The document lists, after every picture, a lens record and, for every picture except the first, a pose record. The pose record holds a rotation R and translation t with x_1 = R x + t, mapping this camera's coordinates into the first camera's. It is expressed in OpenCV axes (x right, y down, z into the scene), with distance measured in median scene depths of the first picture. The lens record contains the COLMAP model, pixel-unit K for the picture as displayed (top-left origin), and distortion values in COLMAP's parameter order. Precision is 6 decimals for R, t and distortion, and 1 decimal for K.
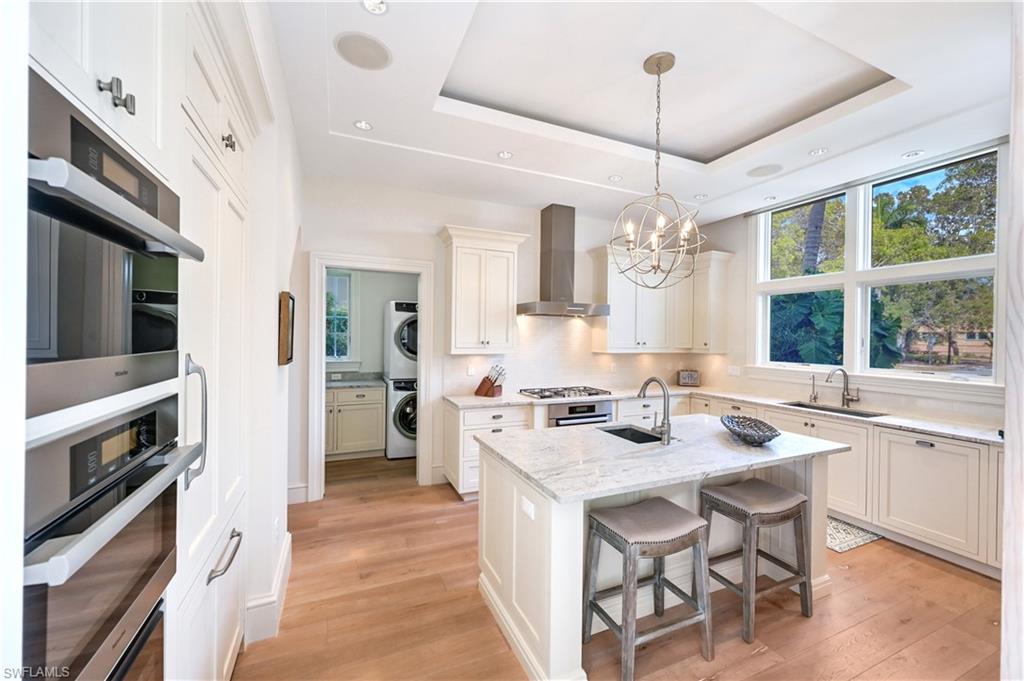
lens RADIAL K [[402.8, 0, 512.0], [0, 402.8, 340.5], [0, 0, 1]] dist [0.000325, 0.000260]
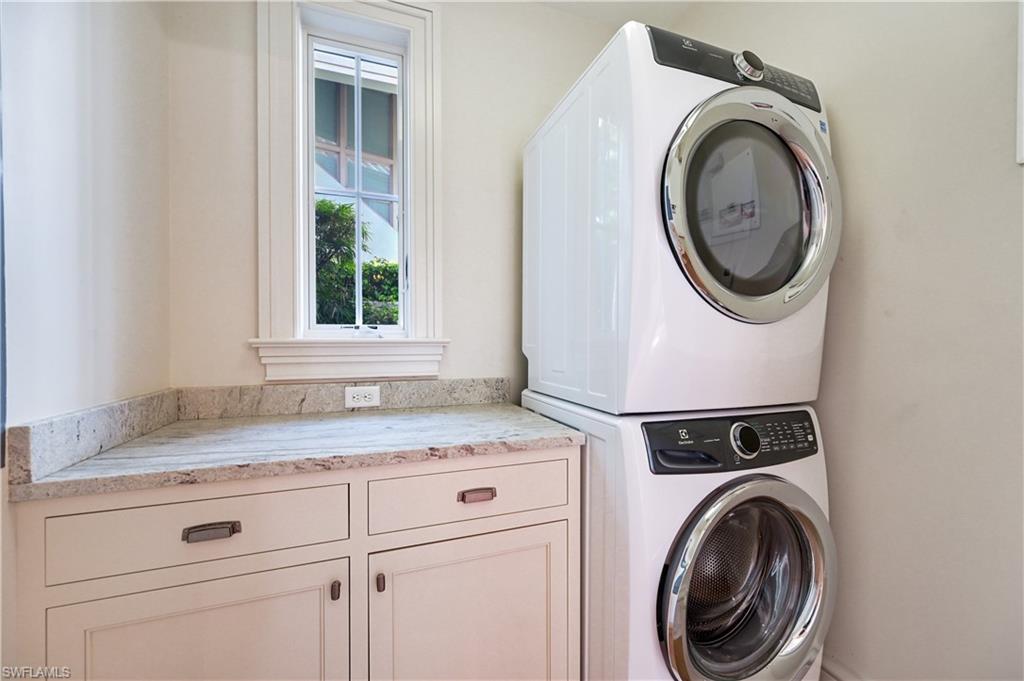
lens RADIAL K [[402.8, 0, 512.0], [0, 402.8, 340.5], [0, 0, 1]] dist [0.000325, 0.000260]
pose [[0.997954, -0.015674, -0.061980, -0.319727], [0.015056, 0.999832, -0.010424, 0.056796], [0.062133, 0.009470, 0.998023, 0.737874]]
